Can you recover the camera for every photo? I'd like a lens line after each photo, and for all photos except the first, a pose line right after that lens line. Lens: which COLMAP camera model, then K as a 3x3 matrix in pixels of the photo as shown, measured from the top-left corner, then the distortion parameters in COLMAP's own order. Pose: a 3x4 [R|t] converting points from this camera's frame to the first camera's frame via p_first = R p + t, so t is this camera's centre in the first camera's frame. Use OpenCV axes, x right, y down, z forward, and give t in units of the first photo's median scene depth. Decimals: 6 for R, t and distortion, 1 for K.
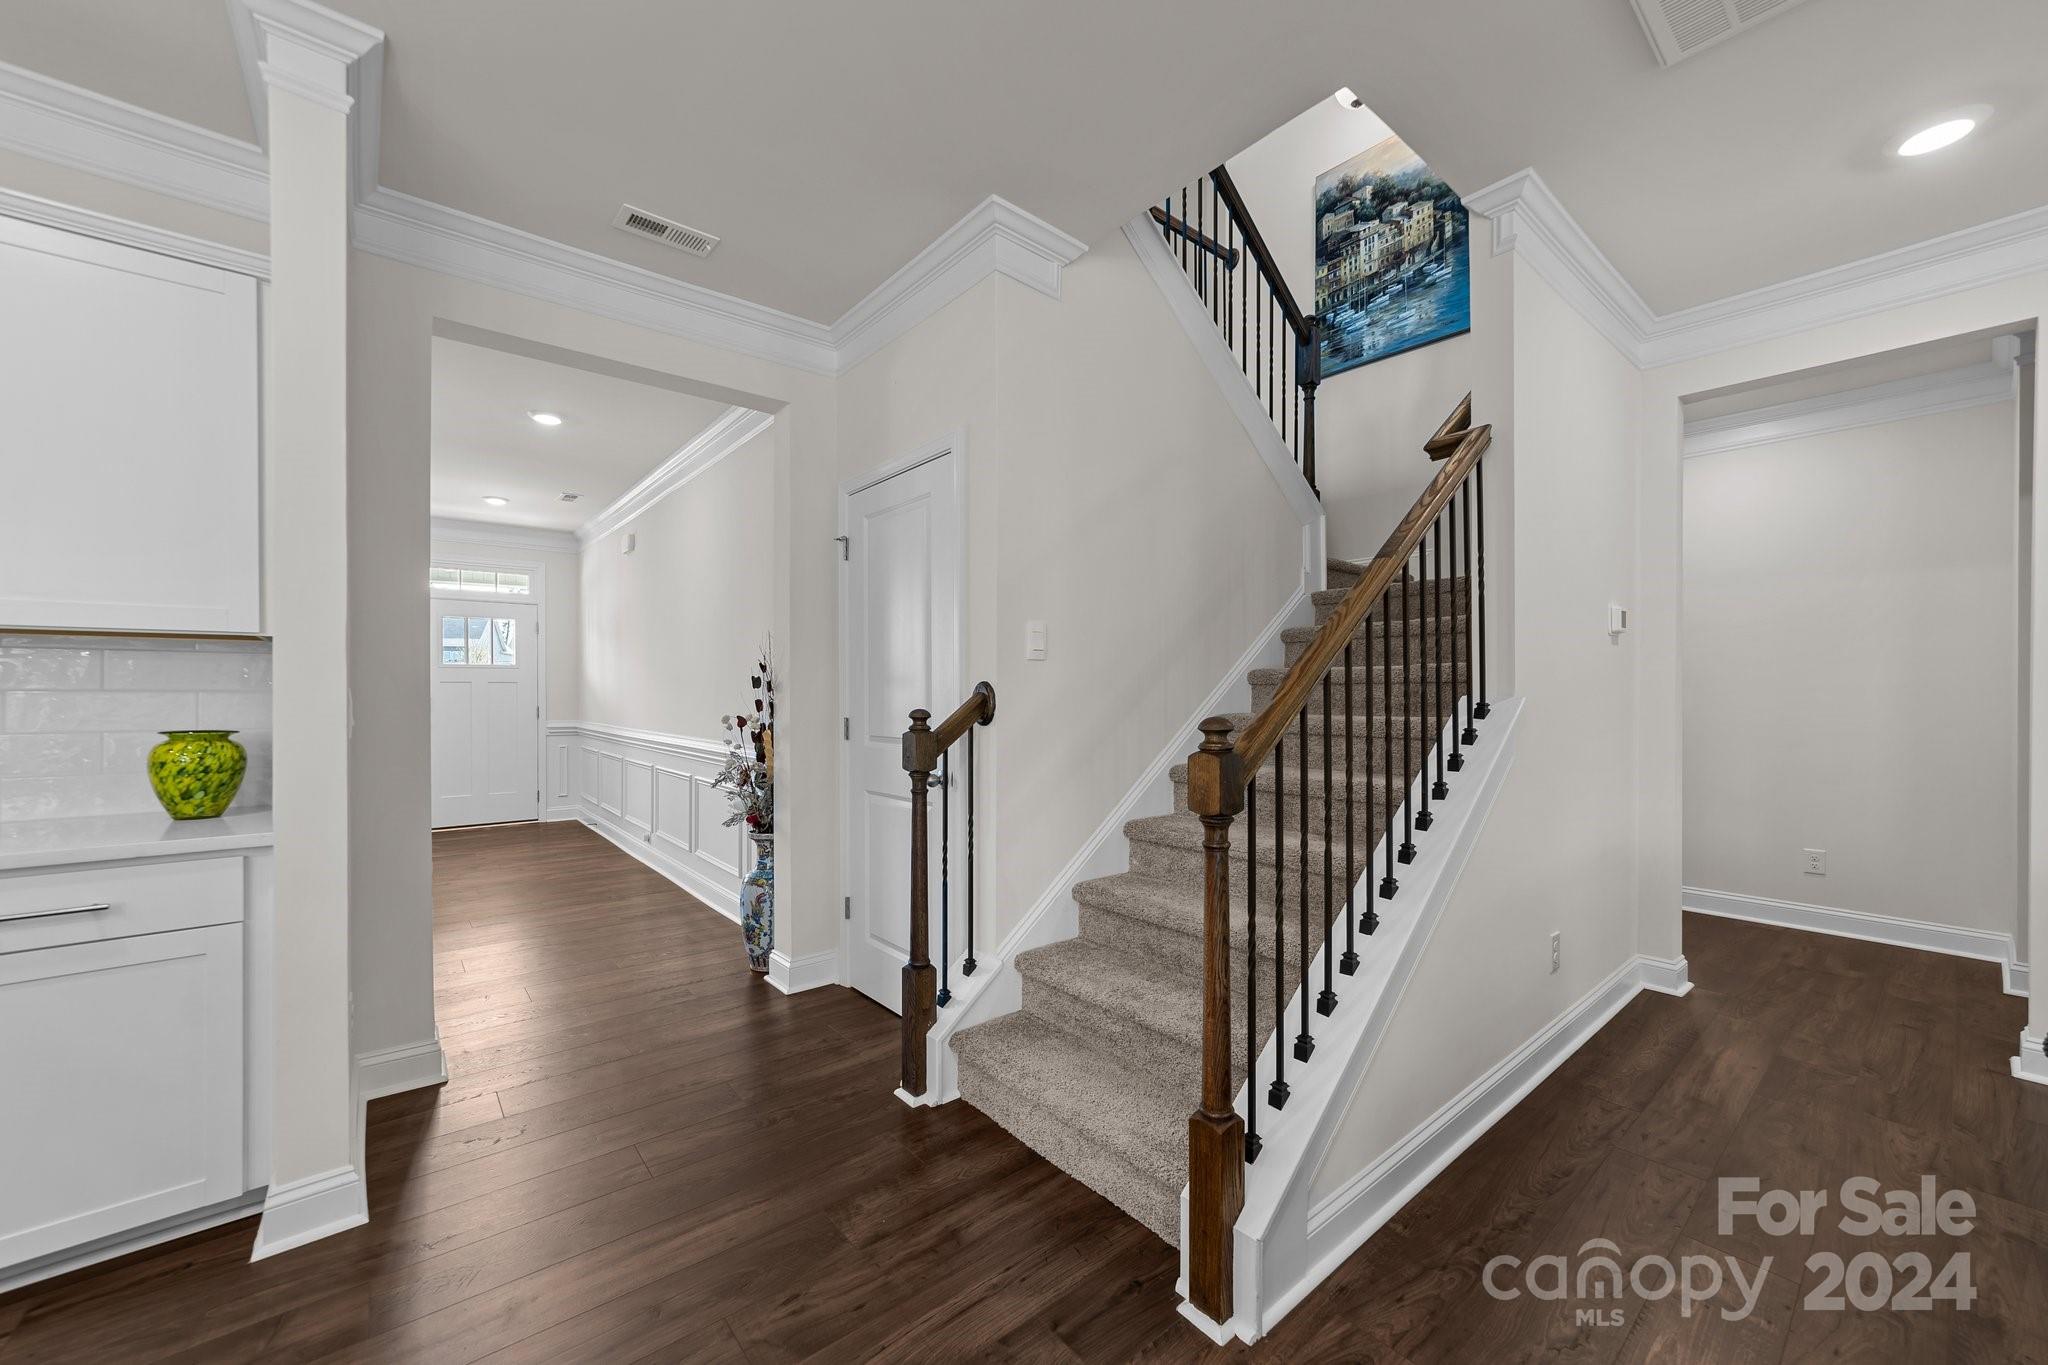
lens RADIAL K [[783.7, 0, 1018.2], [0, 783.7, 699.6], [0, 0, 1]] dist [-0.001324, 0.000791]
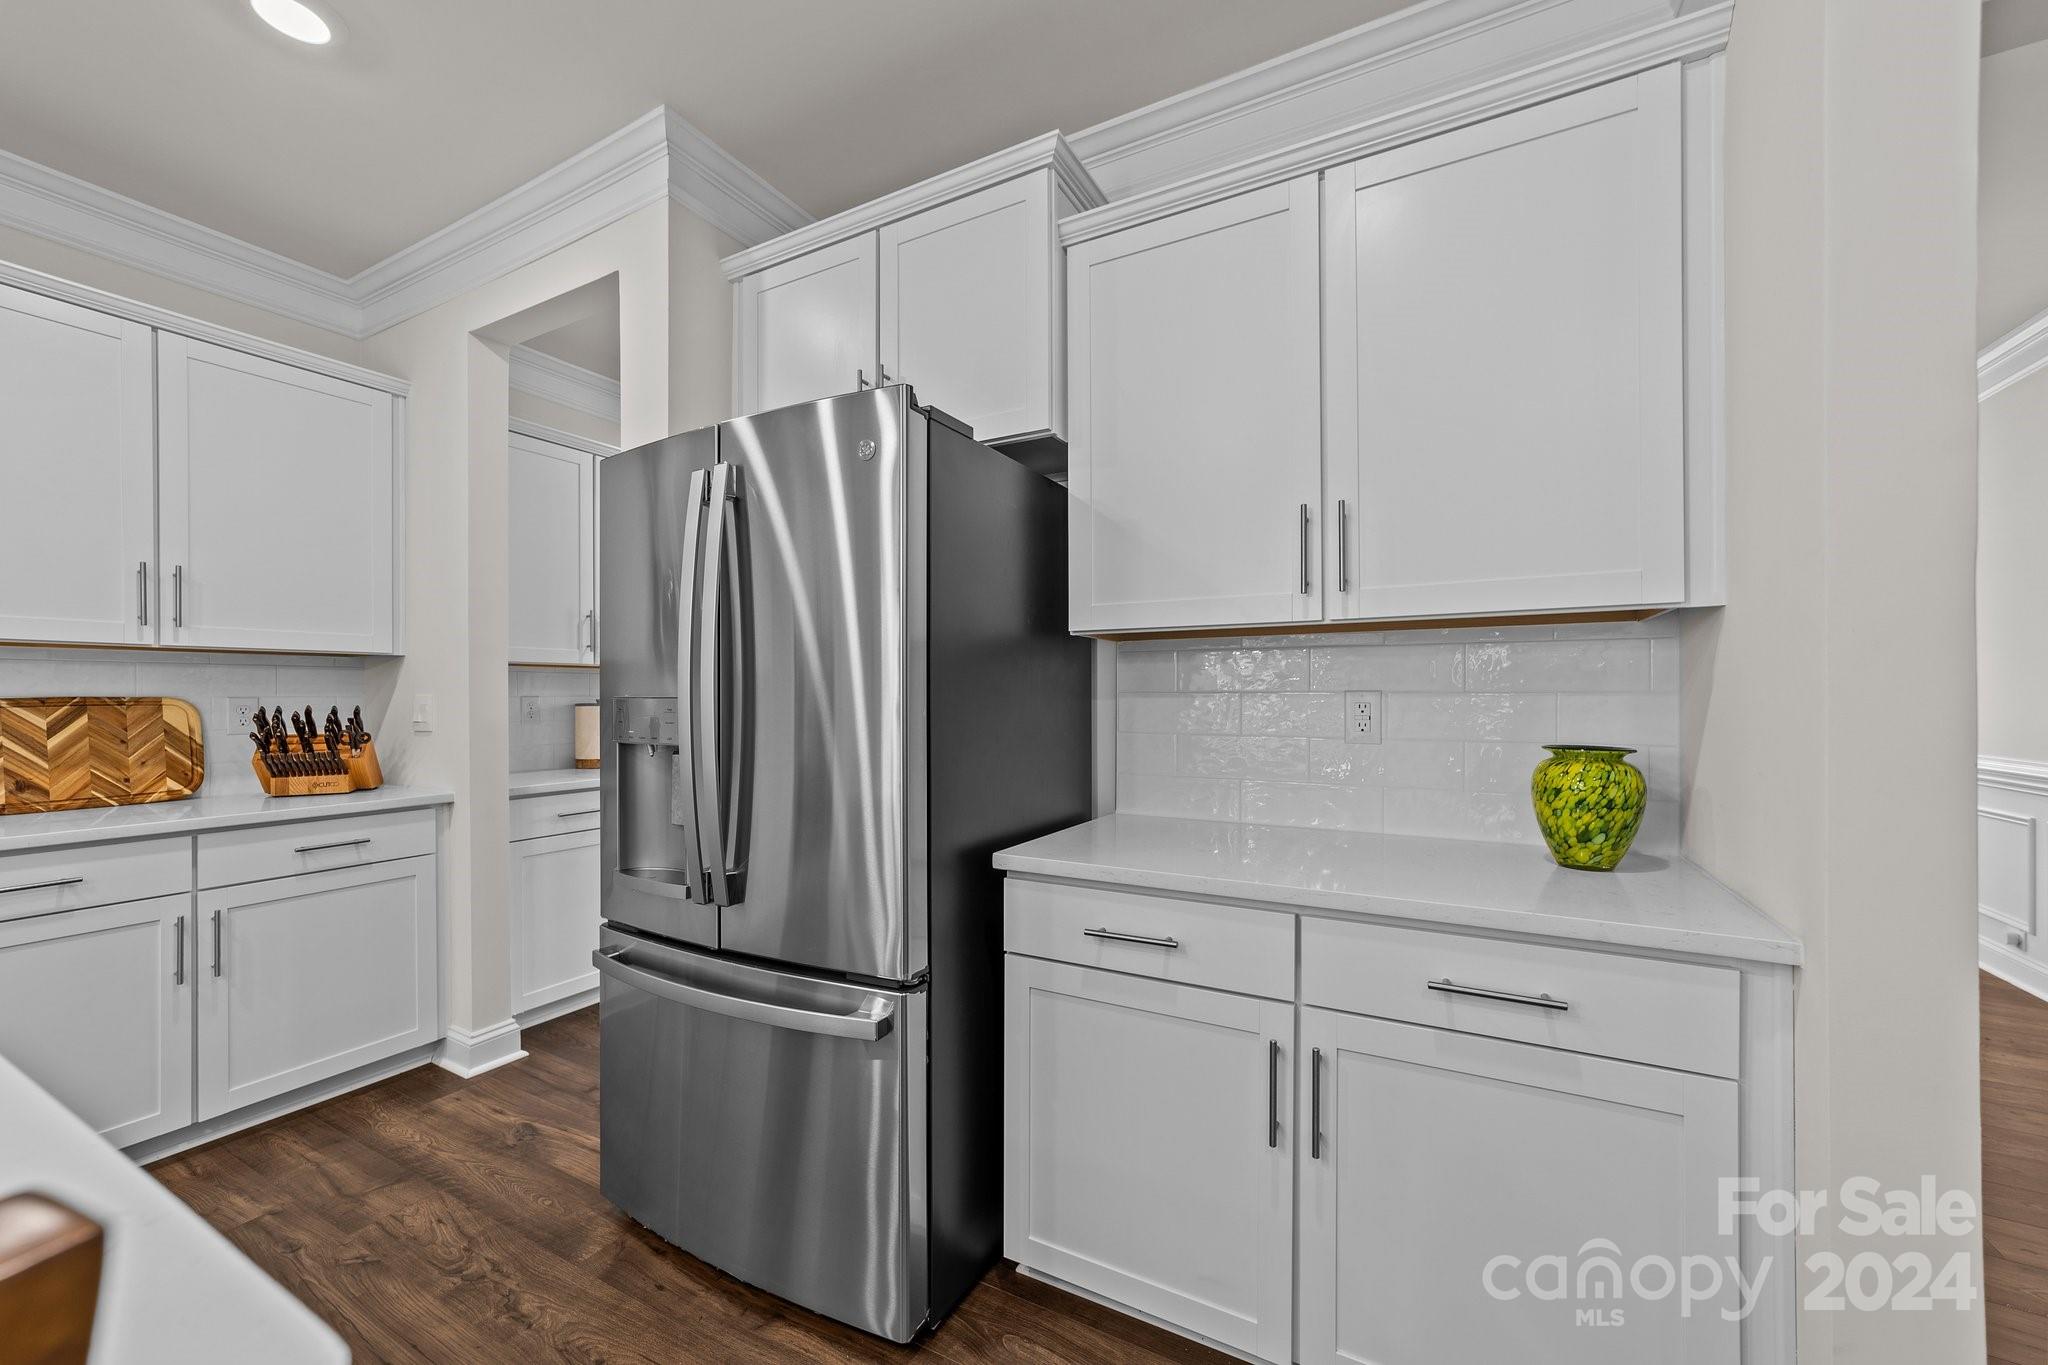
lens RADIAL K [[783.7, 0, 1025.0], [0, 783.7, 701.1], [0, 0, 1]] dist [-0.001324, 0.000791]
pose [[0.367017, 0.002850, -0.930210, -0.530428], [-0.004100, 0.999991, 0.001447, -0.001761], [0.930205, 0.003283, 0.367025, 0.233035]]
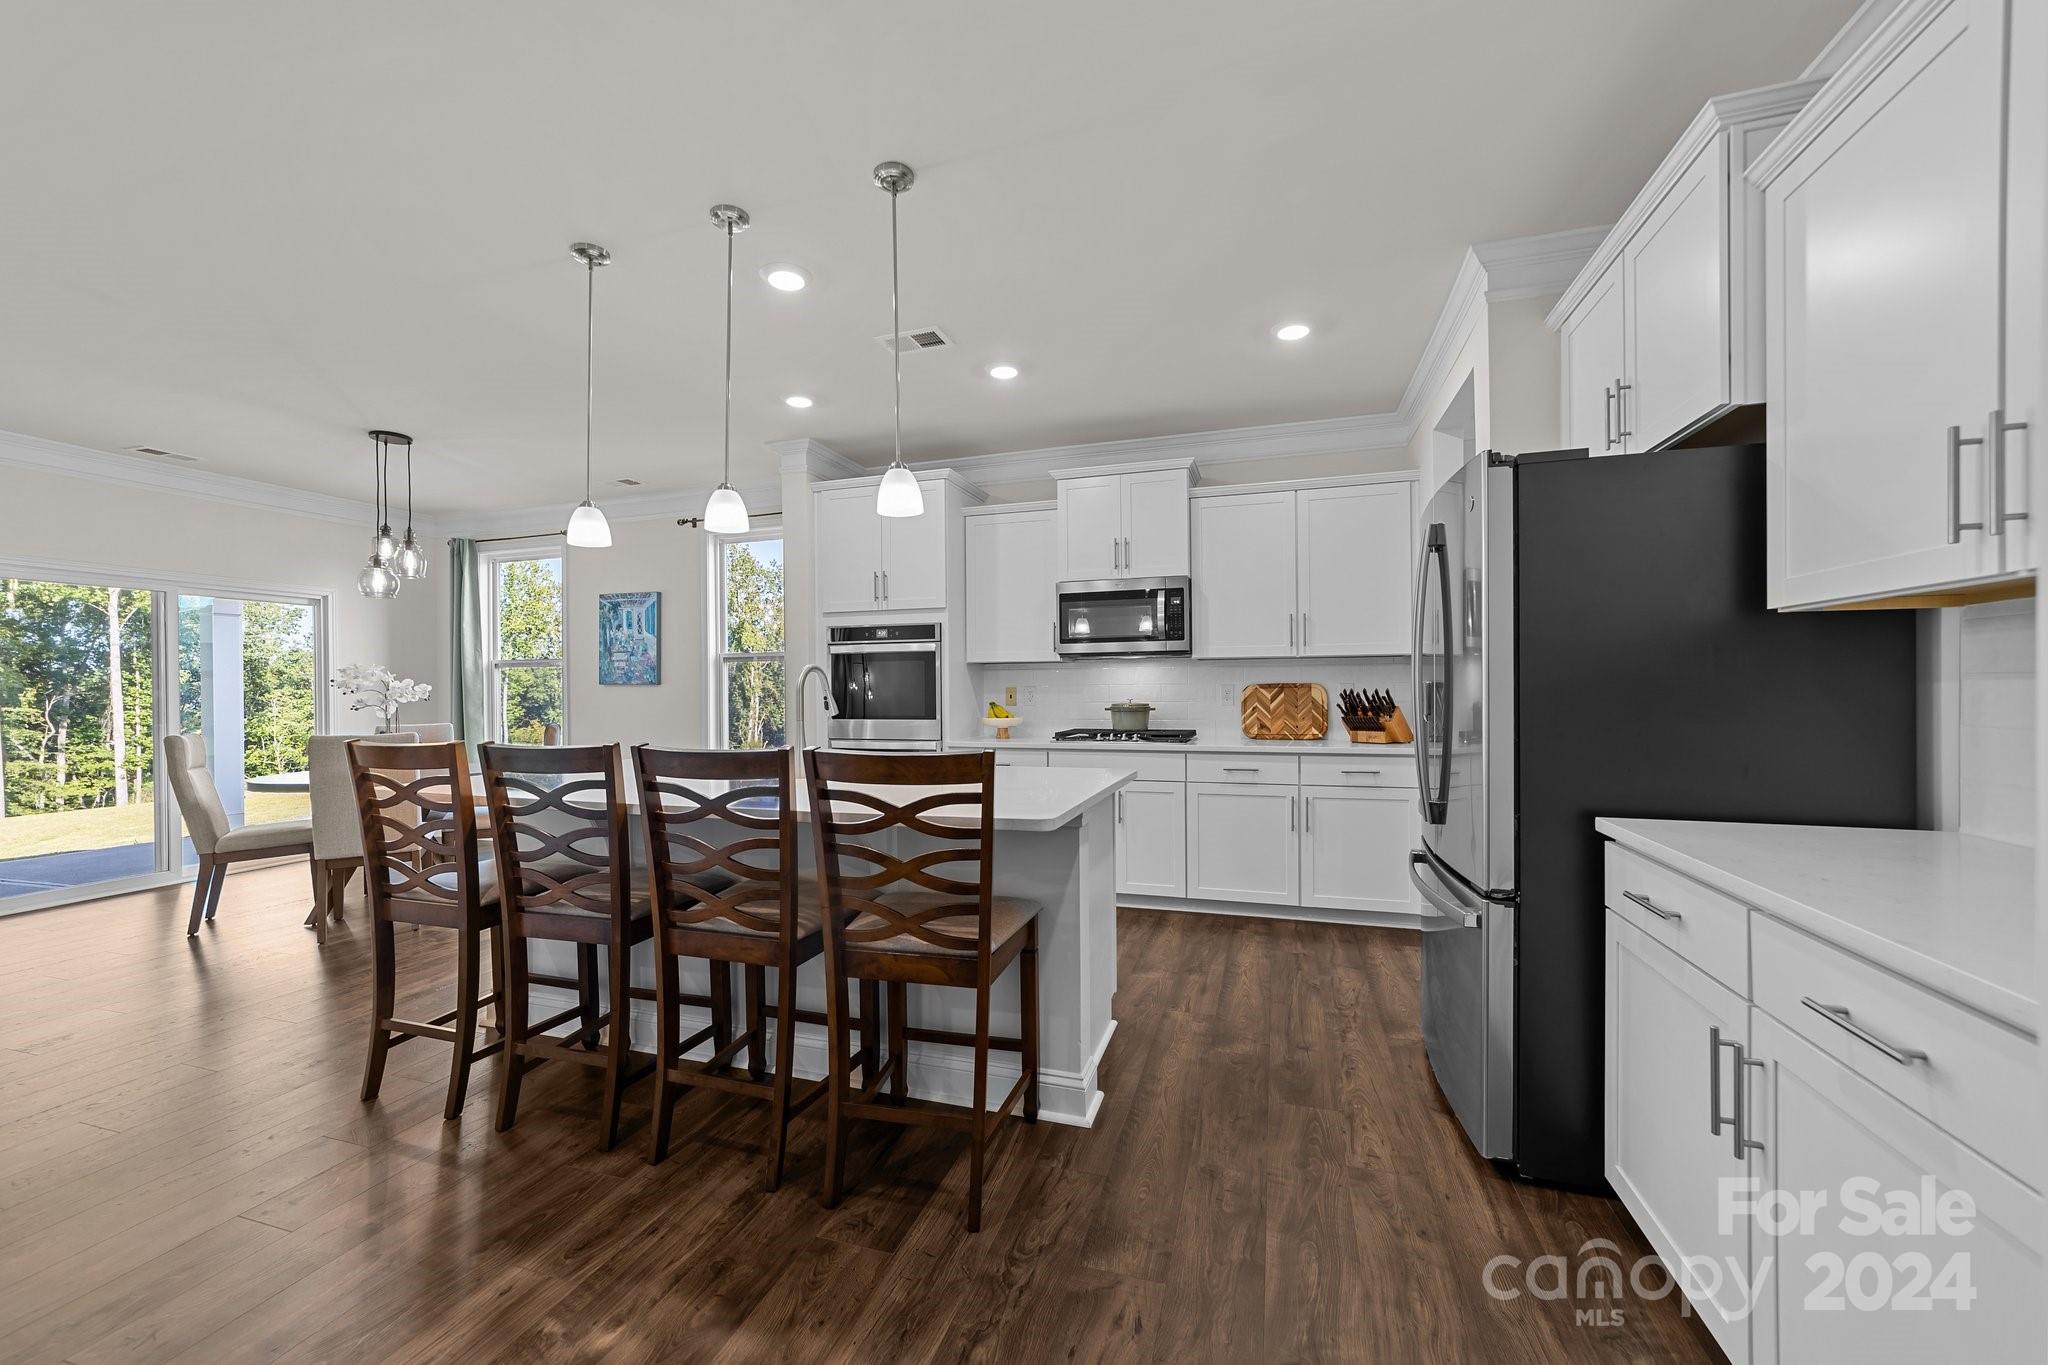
lens RADIAL K [[783.7, 0, 1012.9], [0, 783.7, 686.4], [0, 0, 1]] dist [-0.001324, 0.000791]
pose [[-0.848460, 0.004713, -0.529239, -0.256442], [0.002639, 0.999986, 0.004674, -0.004609], [0.529253, 0.002569, -0.848460, 0.840509]]
